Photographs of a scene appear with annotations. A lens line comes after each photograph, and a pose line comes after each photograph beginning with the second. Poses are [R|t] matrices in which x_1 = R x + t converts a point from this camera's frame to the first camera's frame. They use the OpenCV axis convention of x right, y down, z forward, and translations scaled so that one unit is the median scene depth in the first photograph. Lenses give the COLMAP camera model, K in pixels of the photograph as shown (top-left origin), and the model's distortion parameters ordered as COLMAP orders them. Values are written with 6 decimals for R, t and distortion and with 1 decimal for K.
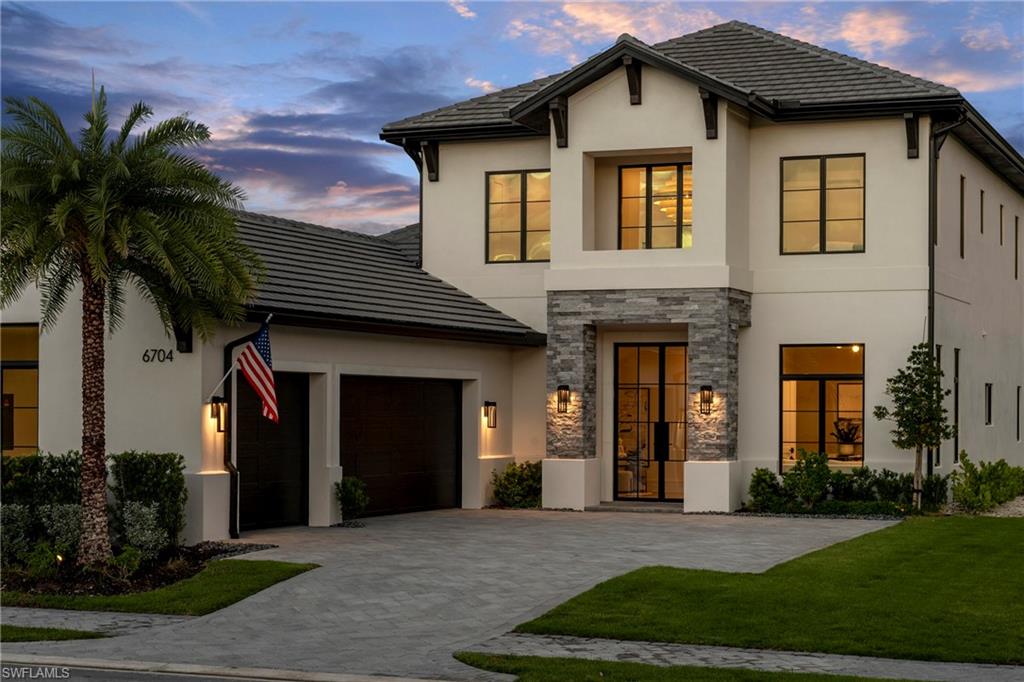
lens RADIAL K [[1744.8, 0, 511.6], [0, 1744.8, 336.2], [0, 0, 1]] dist [-0.021522, 0.000000]
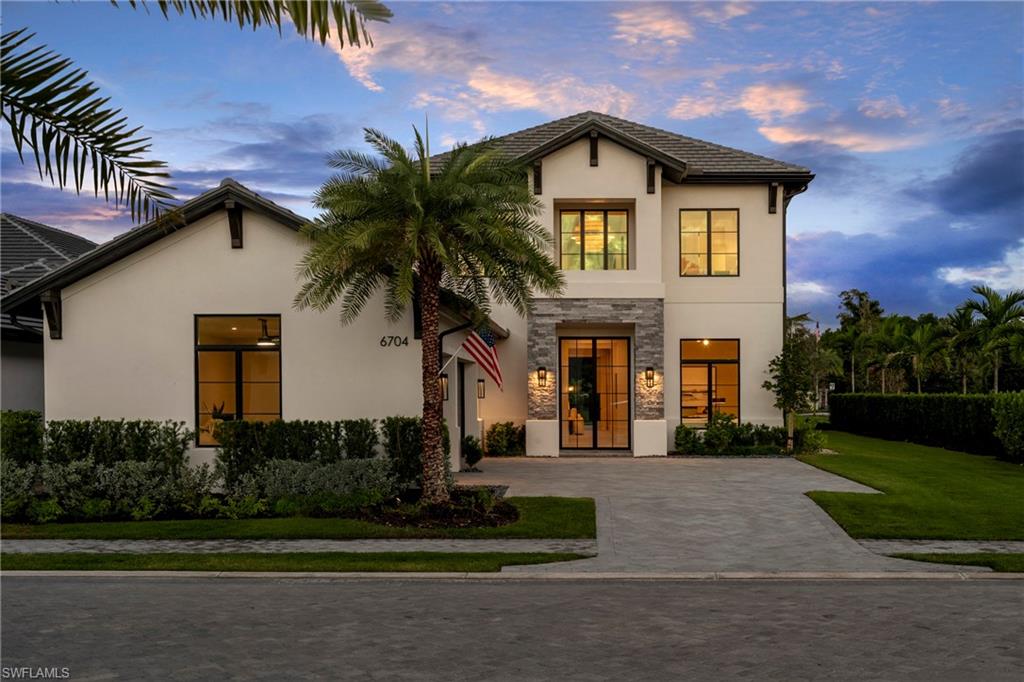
lens RADIAL K [[1226.9, 0, 513.0], [0, 1226.9, 342.7], [0, 0, 1]] dist [-0.055766, 0.000000]
pose [[0.946469, 0.007725, 0.322702, -0.310502], [-0.008978, 0.999957, 0.002392, 0.007008], [-0.322670, -0.005161, 0.946498, 0.088566]]
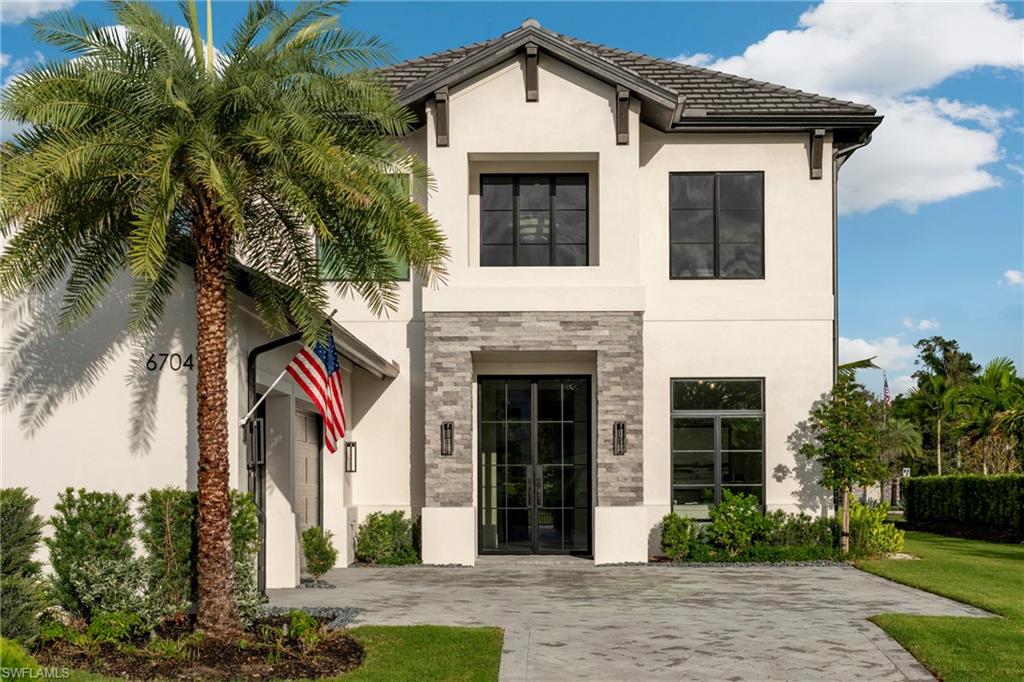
lens RADIAL K [[1744.8, 0, 522.9], [0, 1744.8, 404.3], [0, 0, 1]] dist [-0.021522, 0.000000]
pose [[0.933020, 0.008464, 0.359725, -0.249621], [-0.007127, 0.999962, -0.005043, 0.024129], [-0.359754, 0.002142, 0.933045, 0.185385]]
